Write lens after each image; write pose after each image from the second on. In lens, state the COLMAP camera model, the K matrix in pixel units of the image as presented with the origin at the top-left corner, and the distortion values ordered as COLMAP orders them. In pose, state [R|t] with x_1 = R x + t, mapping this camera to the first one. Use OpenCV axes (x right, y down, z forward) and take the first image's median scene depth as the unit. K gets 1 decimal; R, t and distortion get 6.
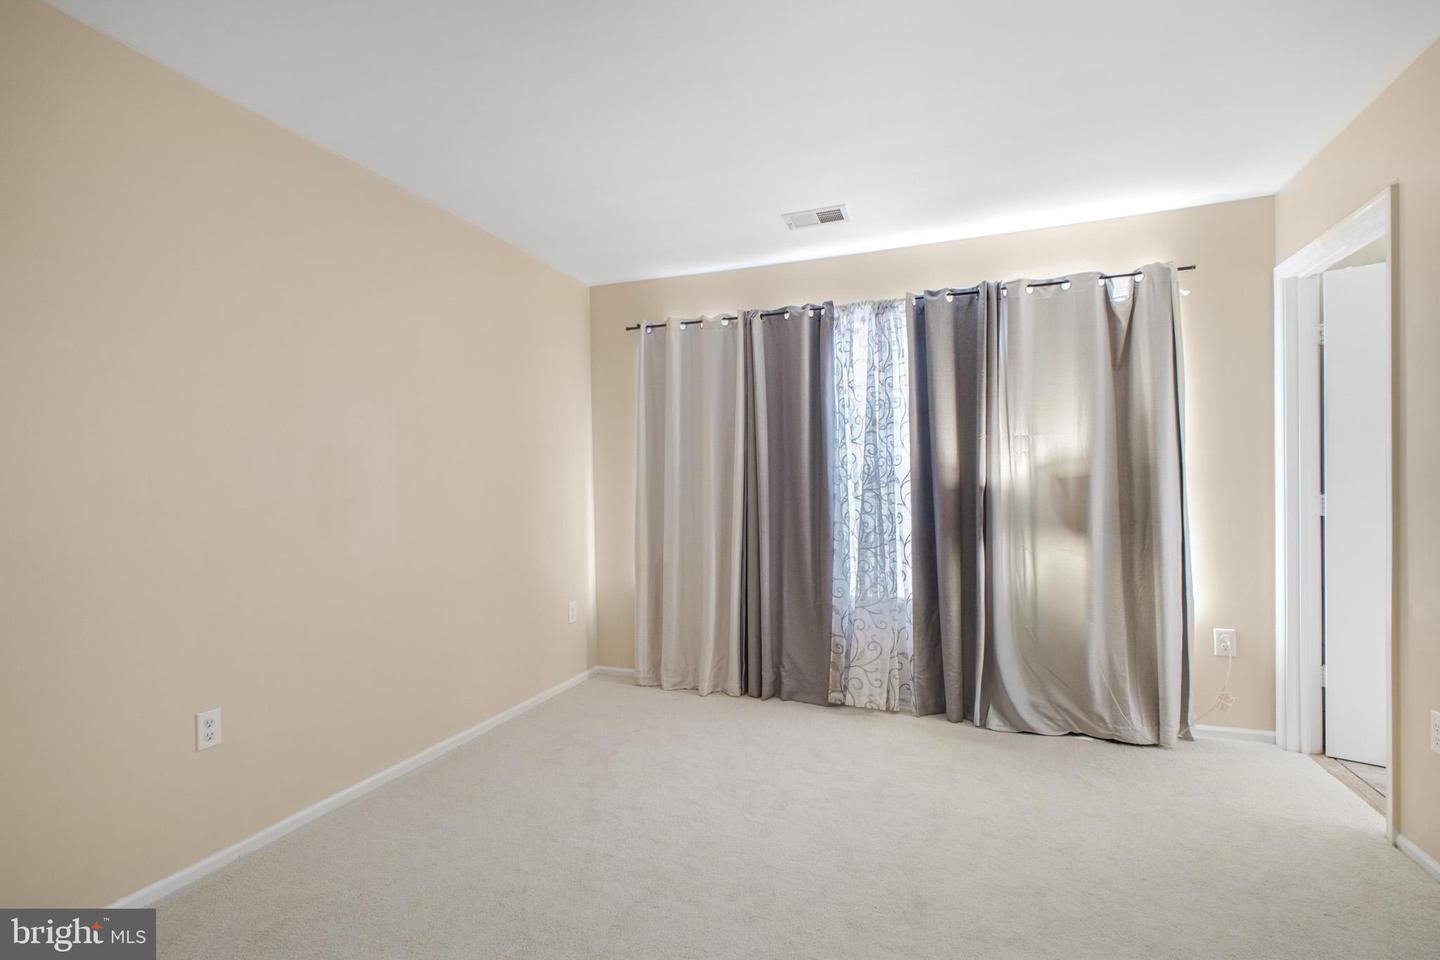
lens RADIAL K [[697.6, 0, 720.8], [0, 697.6, 499.8], [0, 0, 1]] dist [0.000595, -0.001346]
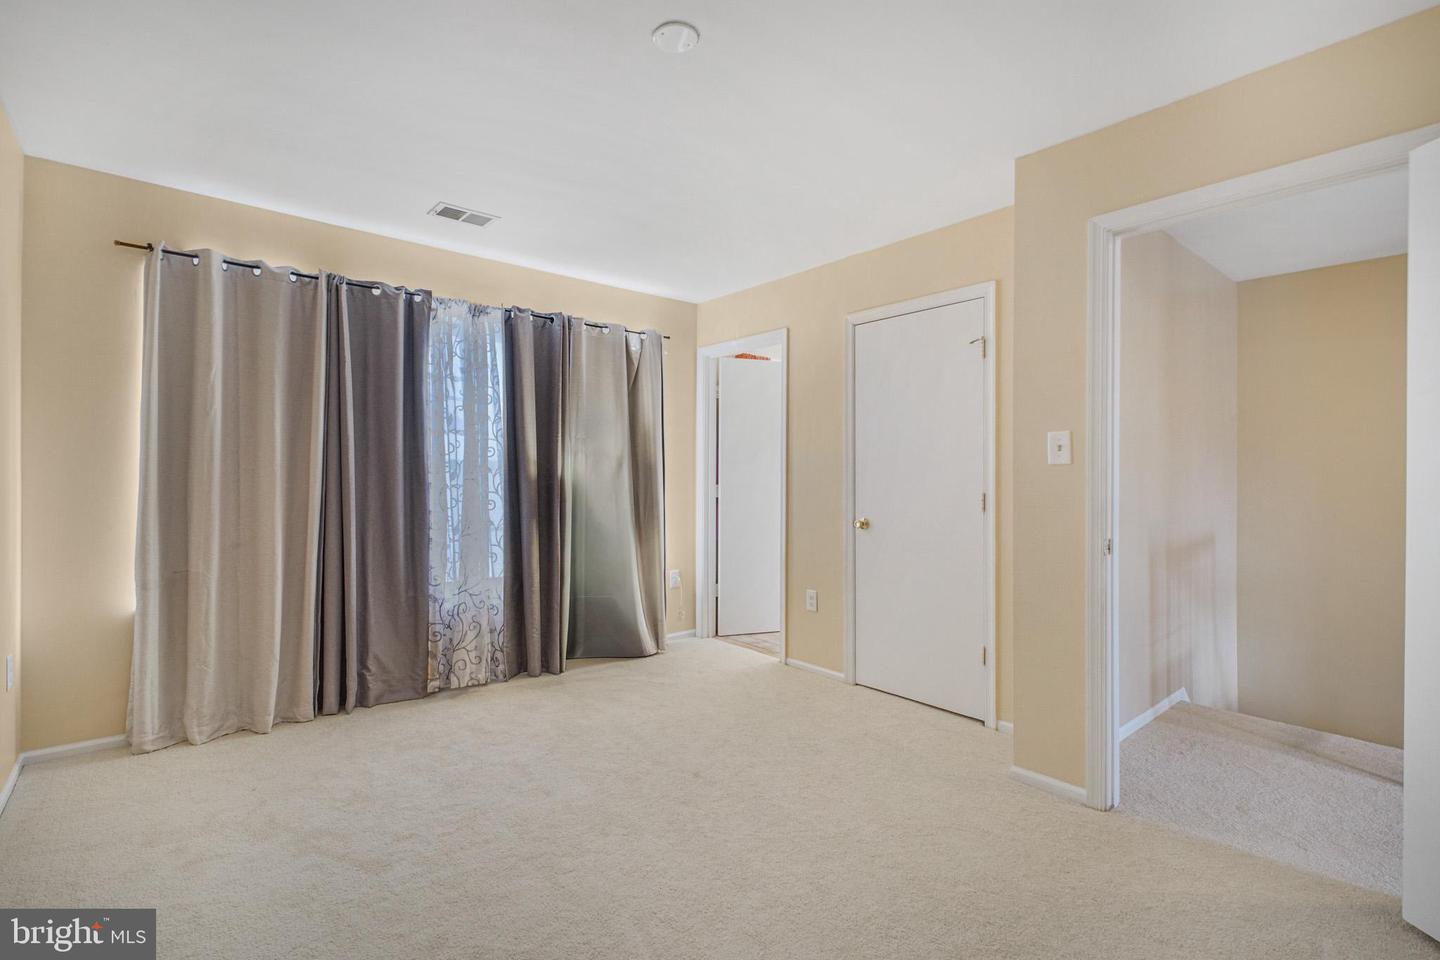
lens RADIAL K [[685.8, 0, 720.0], [0, 685.8, 480.0], [0, 0, 1]] dist [0.000795, -0.001138]
pose [[0.451659, 0.009869, 0.892136, -0.545551], [0.004706, 0.999899, -0.013443, 0.002651], [-0.892178, 0.010270, 0.451567, 0.189365]]
